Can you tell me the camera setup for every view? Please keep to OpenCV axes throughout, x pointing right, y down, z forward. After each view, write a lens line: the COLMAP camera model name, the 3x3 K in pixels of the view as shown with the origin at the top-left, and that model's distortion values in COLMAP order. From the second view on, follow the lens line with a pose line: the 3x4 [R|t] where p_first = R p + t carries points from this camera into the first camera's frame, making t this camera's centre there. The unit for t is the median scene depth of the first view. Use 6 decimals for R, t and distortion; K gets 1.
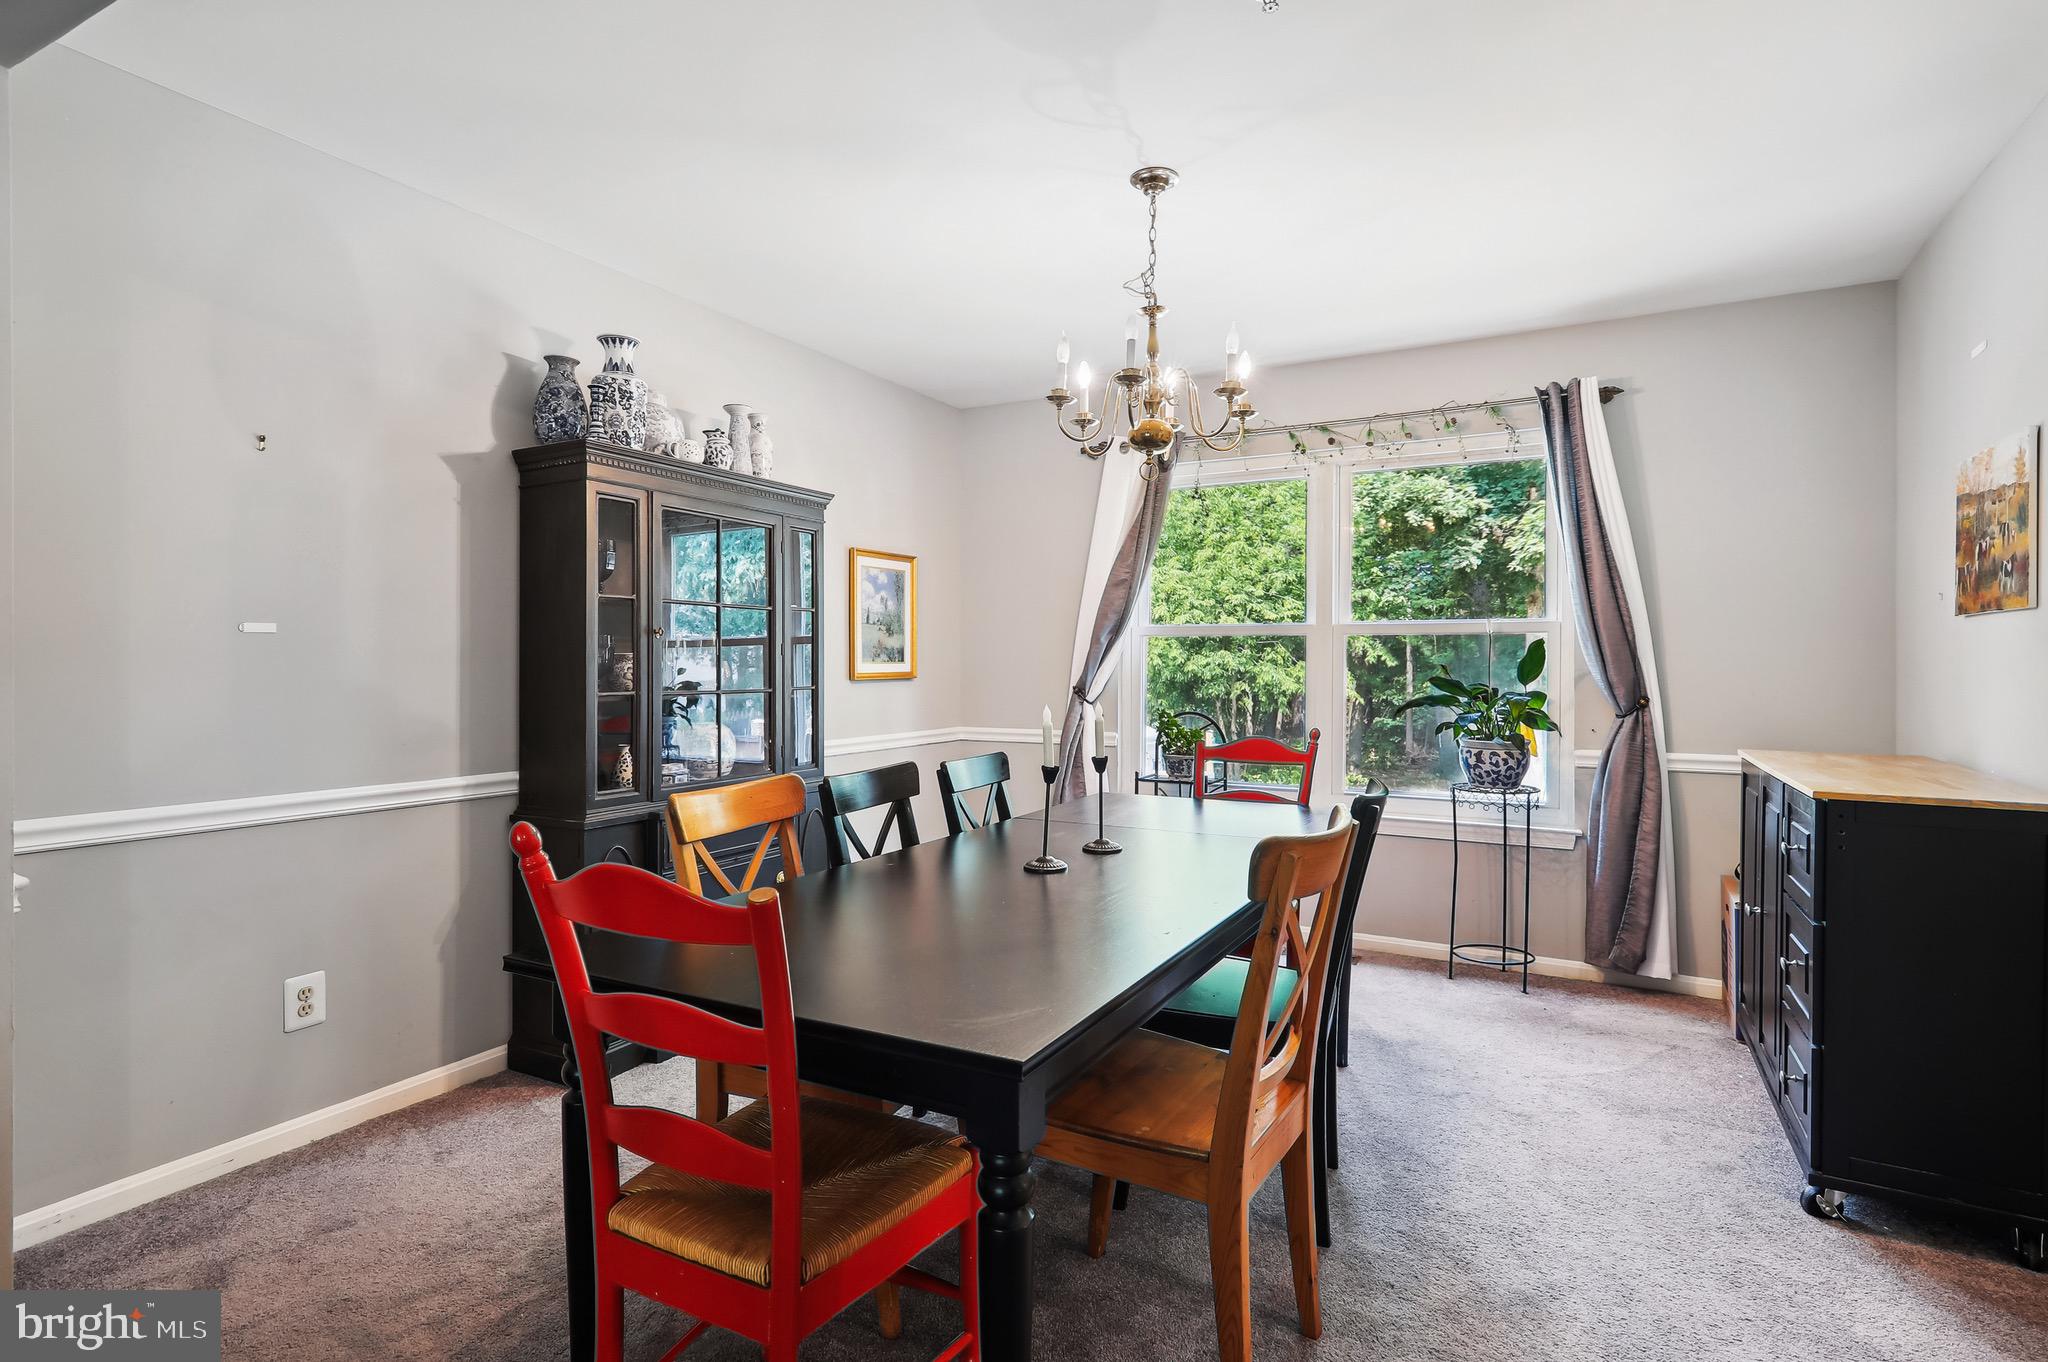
lens RADIAL K [[998.4, 0, 1023.9], [0, 998.4, 667.3], [0, 0, 1]] dist [-0.004182, 0.000259]
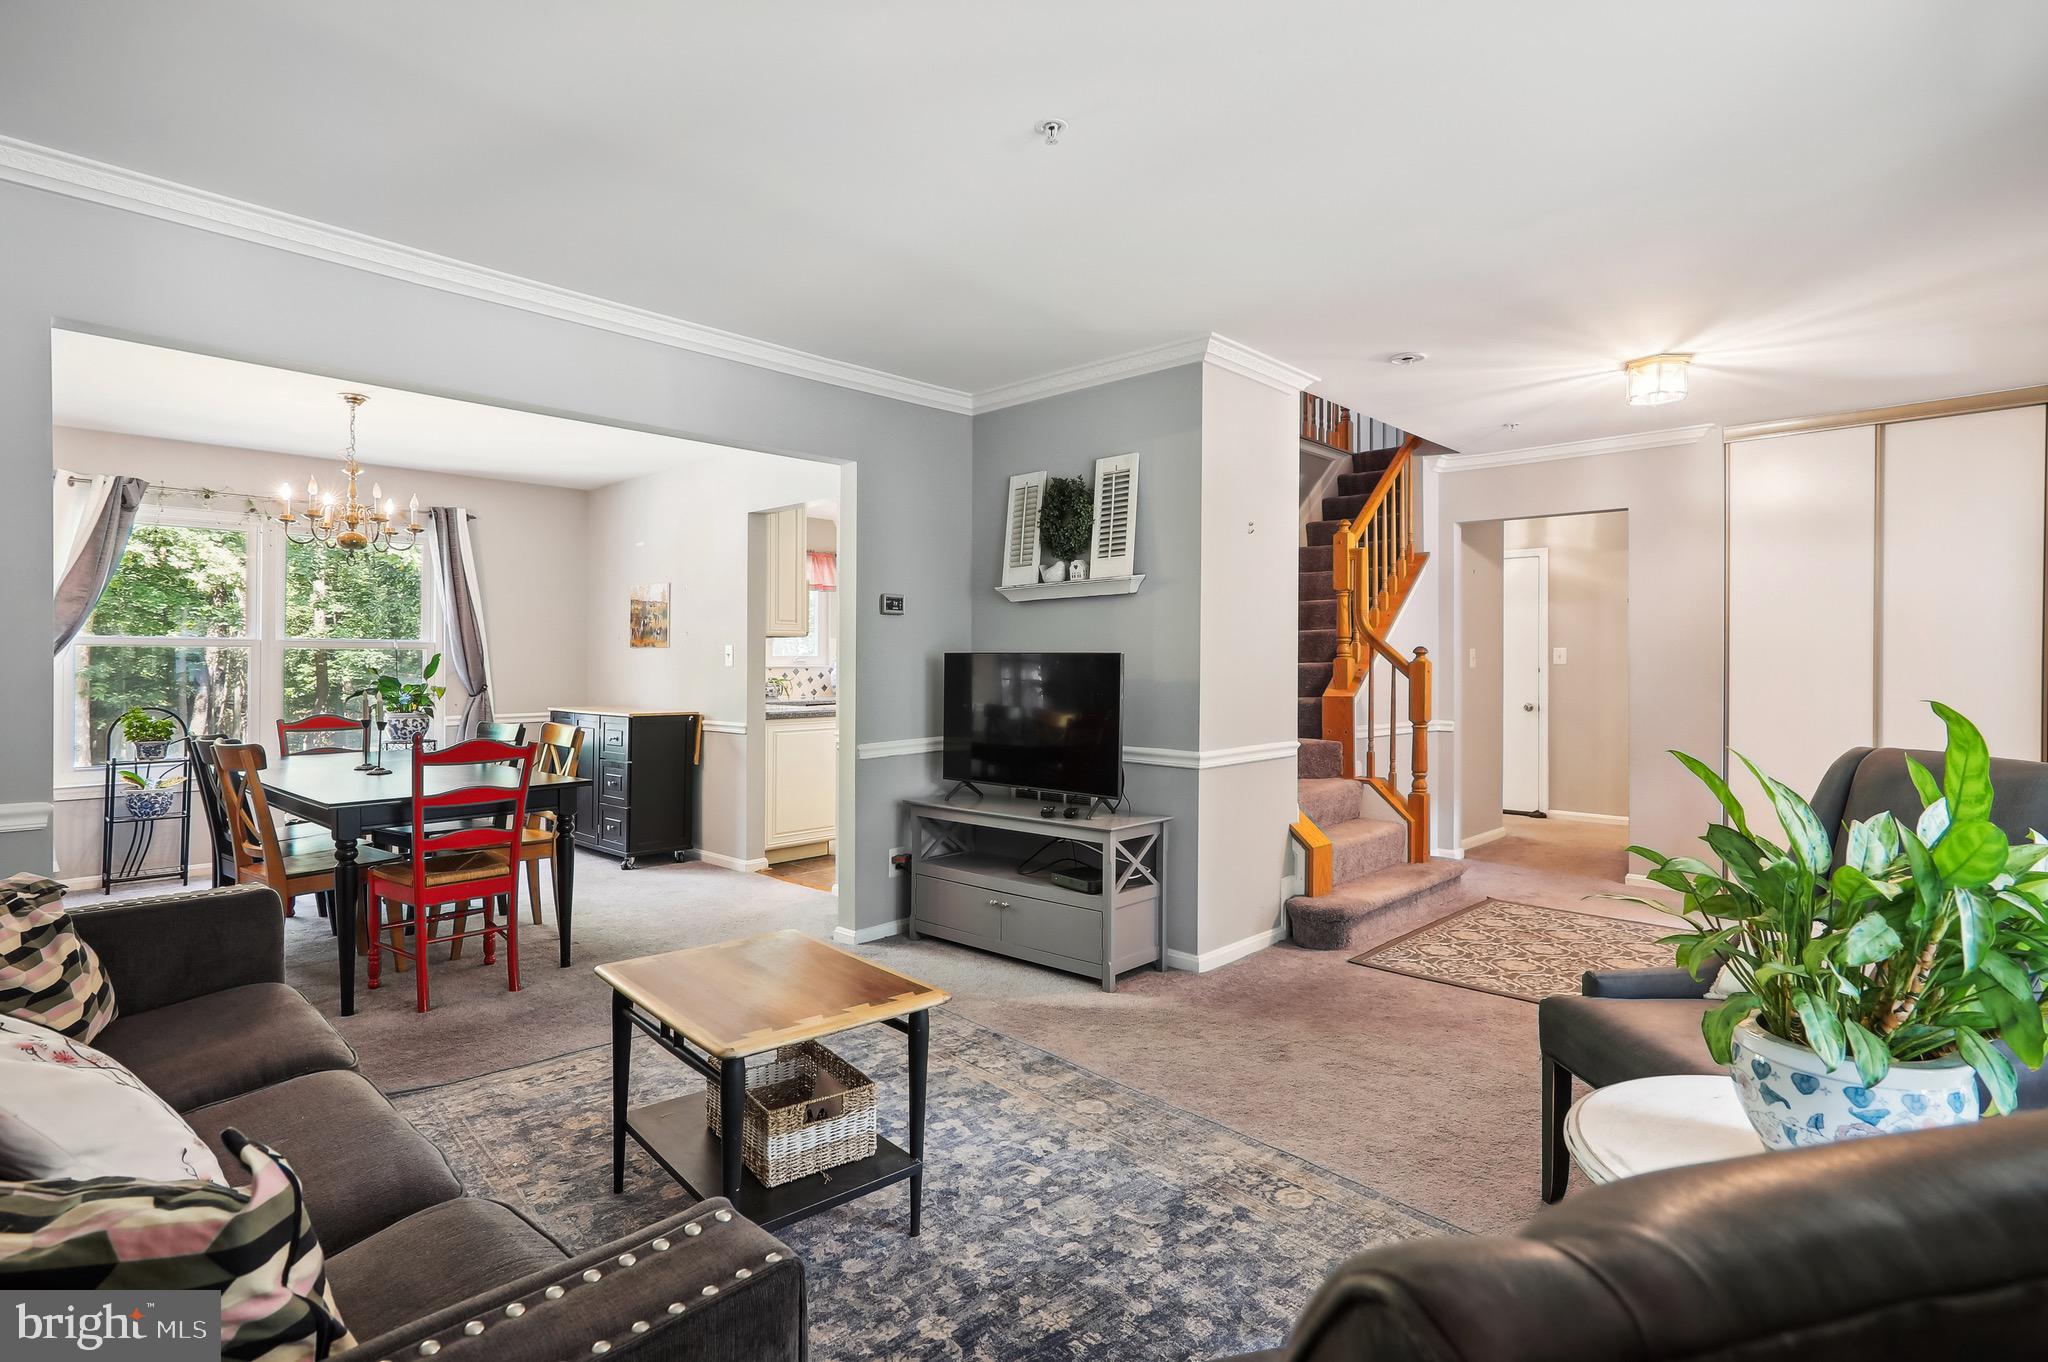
lens RADIAL K [[998.4, 0, 1024.3], [0, 998.4, 668.6], [0, 0, 1]] dist [-0.004182, 0.000259]
pose [[0.253234, -0.003696, 0.967398, -1.223639], [0.005116, 0.999984, 0.002481, 0.000028], [-0.967391, 0.004321, 0.253249, -0.581875]]
